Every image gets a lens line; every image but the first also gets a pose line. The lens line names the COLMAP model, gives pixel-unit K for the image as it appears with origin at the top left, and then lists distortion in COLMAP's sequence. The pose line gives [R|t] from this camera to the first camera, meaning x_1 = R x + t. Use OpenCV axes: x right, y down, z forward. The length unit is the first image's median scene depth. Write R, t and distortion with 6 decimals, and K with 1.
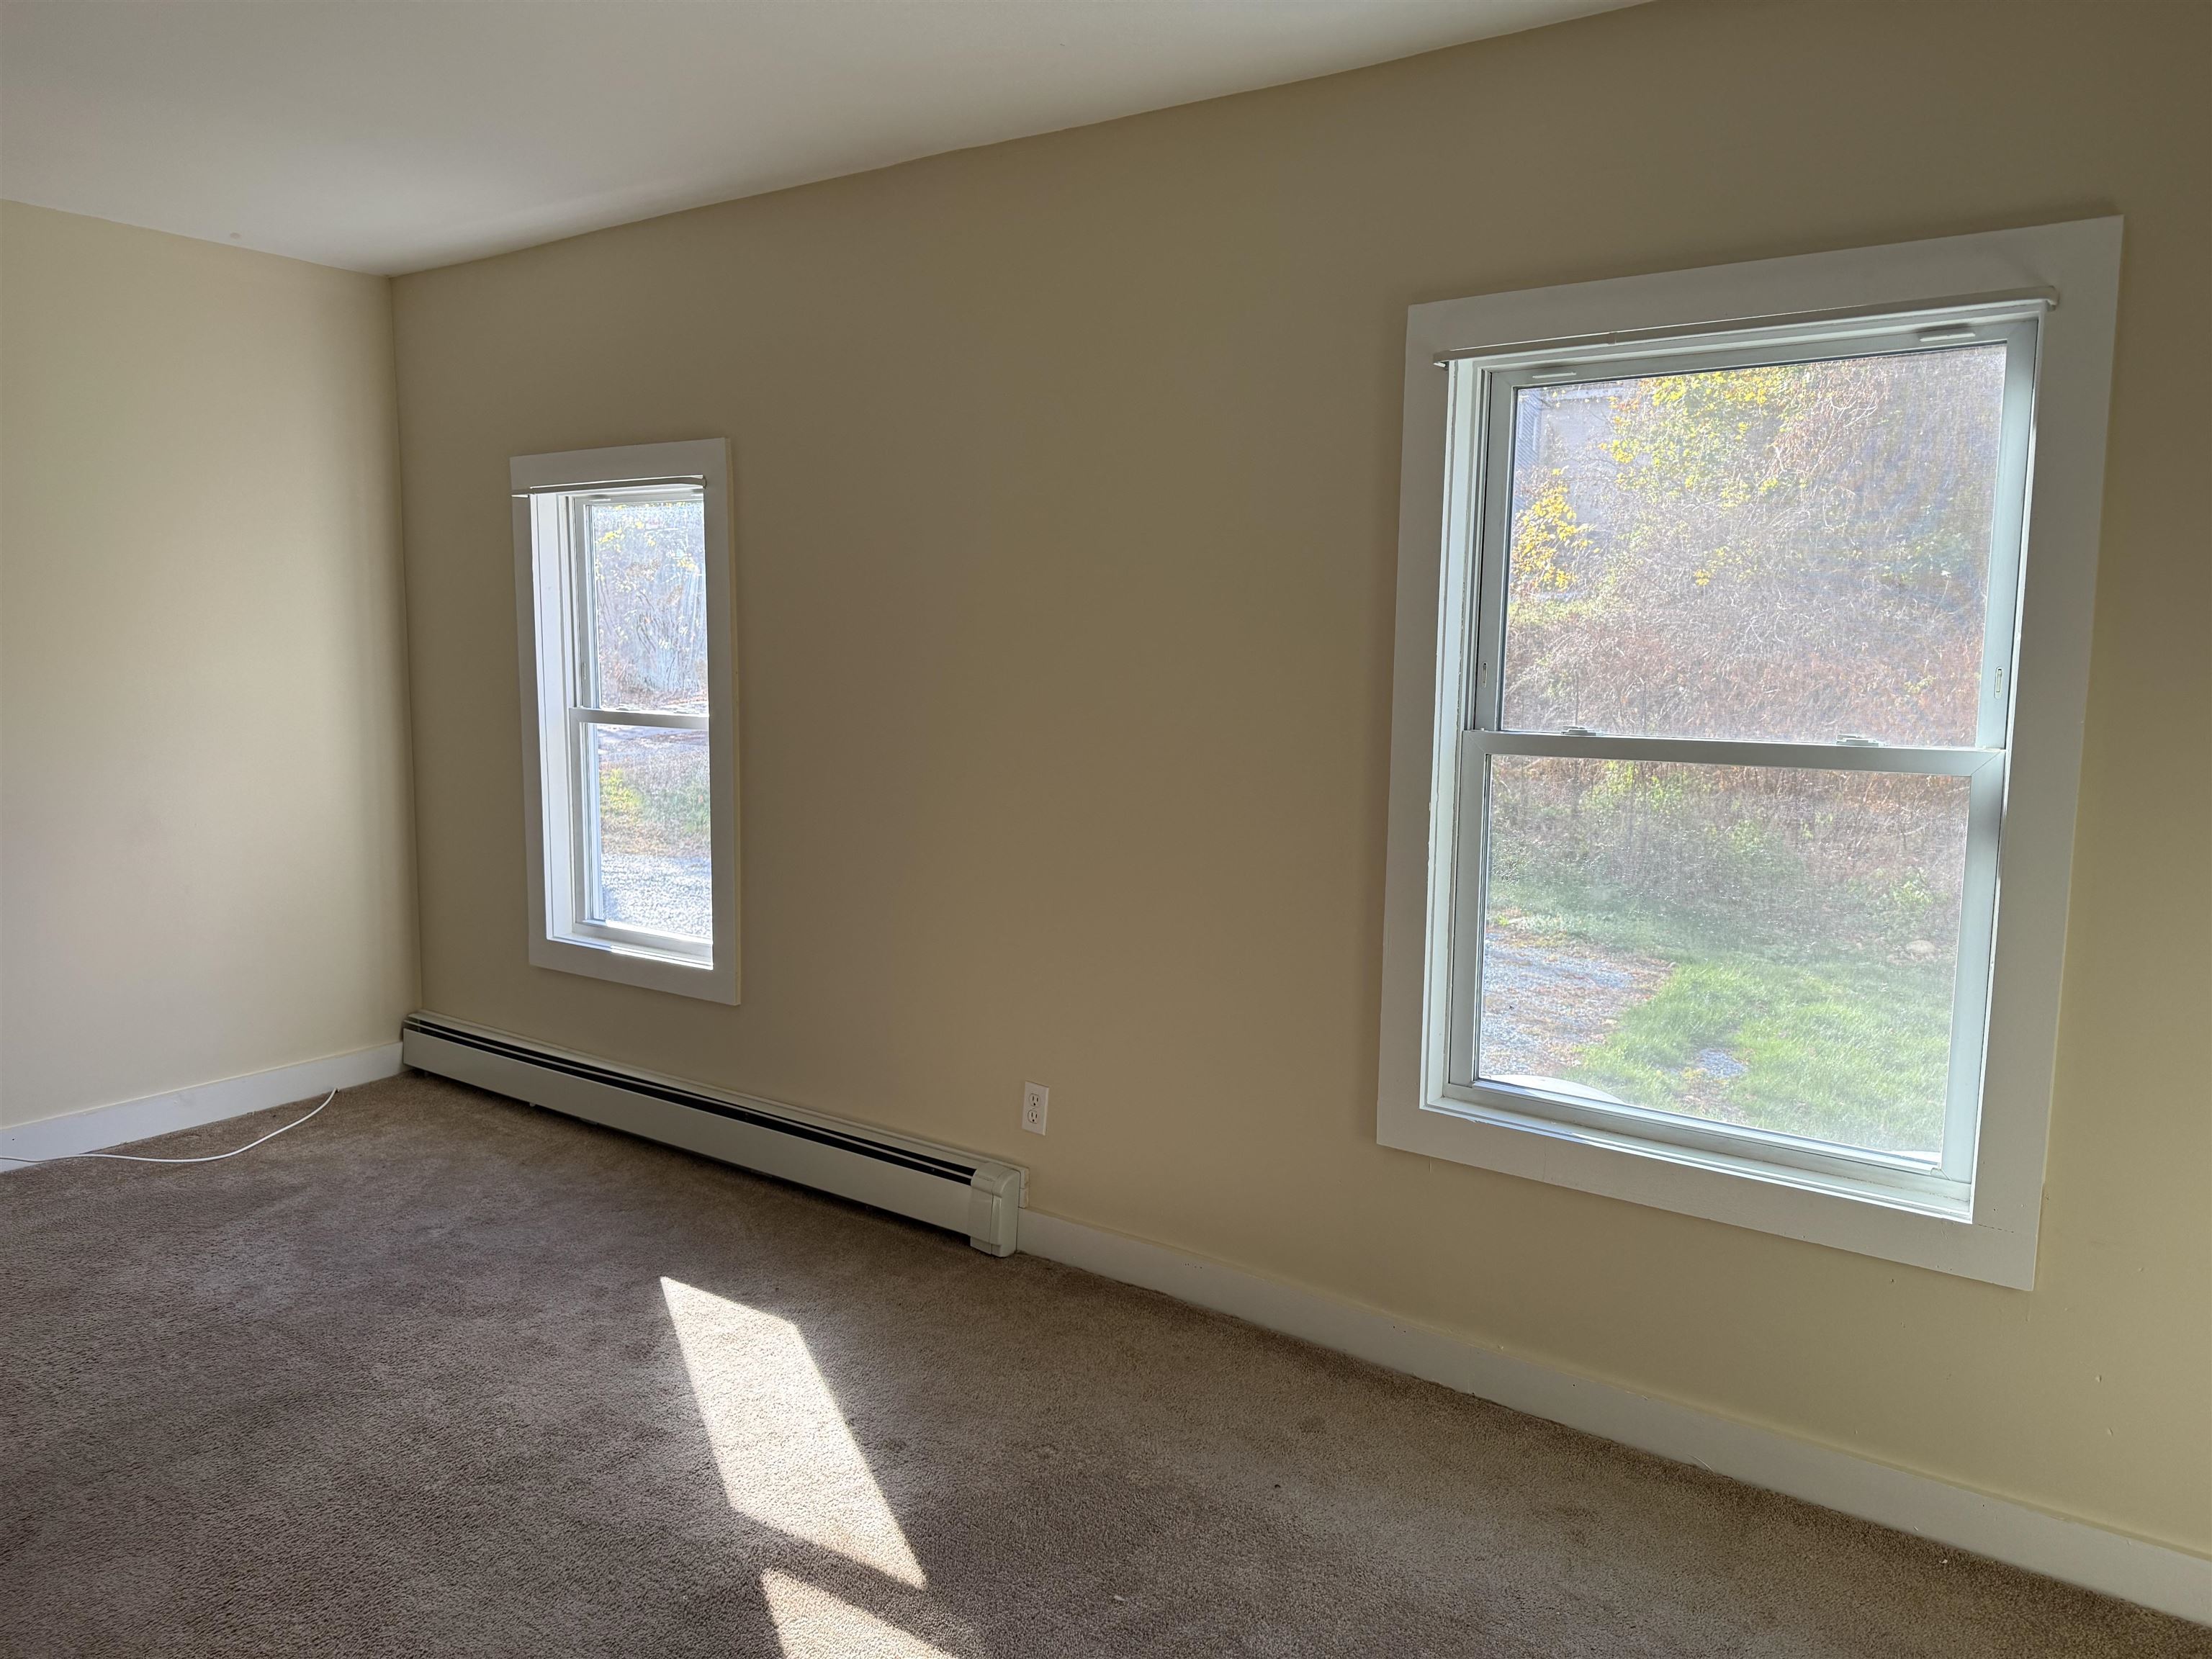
lens RADIAL K [[1544.9, 0, 1106.0], [0, 1544.9, 829.5], [0, 0, 1]] dist [0.170953, -0.272278]
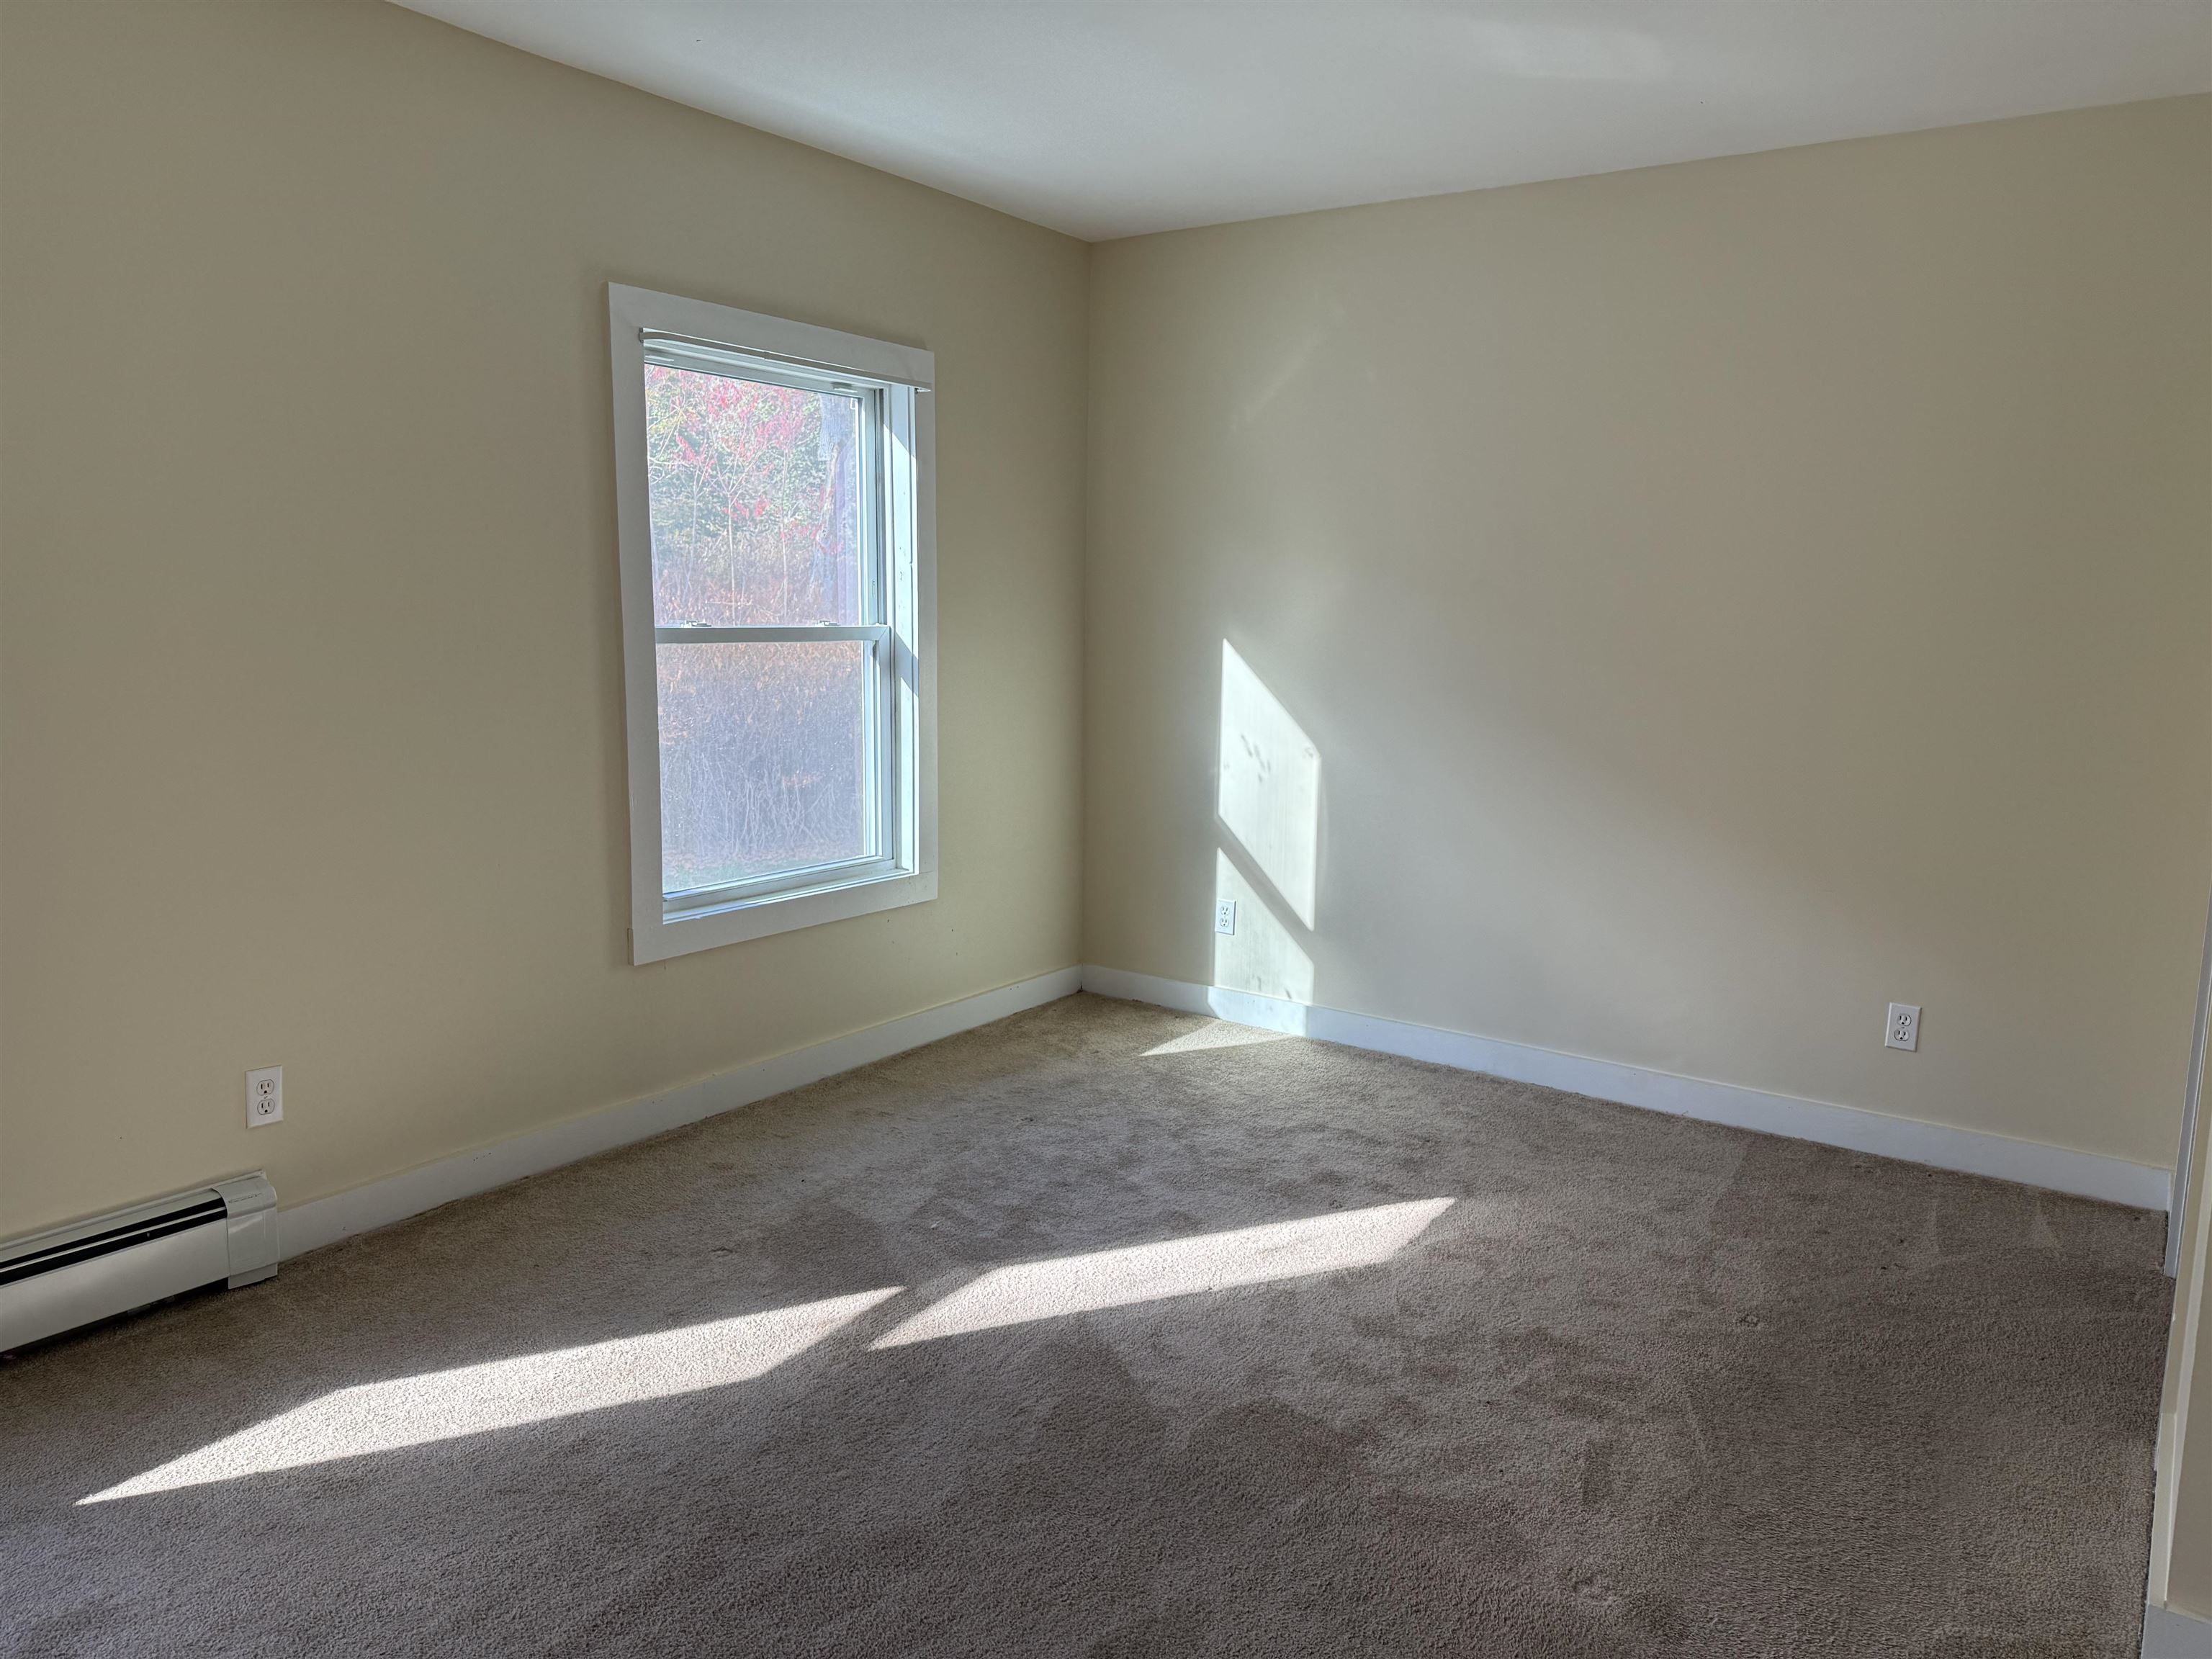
lens RADIAL K [[1544.9, 0, 1106.0], [0, 1544.9, 829.5], [0, 0, 1]] dist [0.170953, -0.272278]
pose [[-0.022813, -0.166651, 0.985752, -1.061986], [0.095644, 0.981122, 0.168082, -0.079123], [-0.995154, 0.098116, -0.006443, 0.637623]]
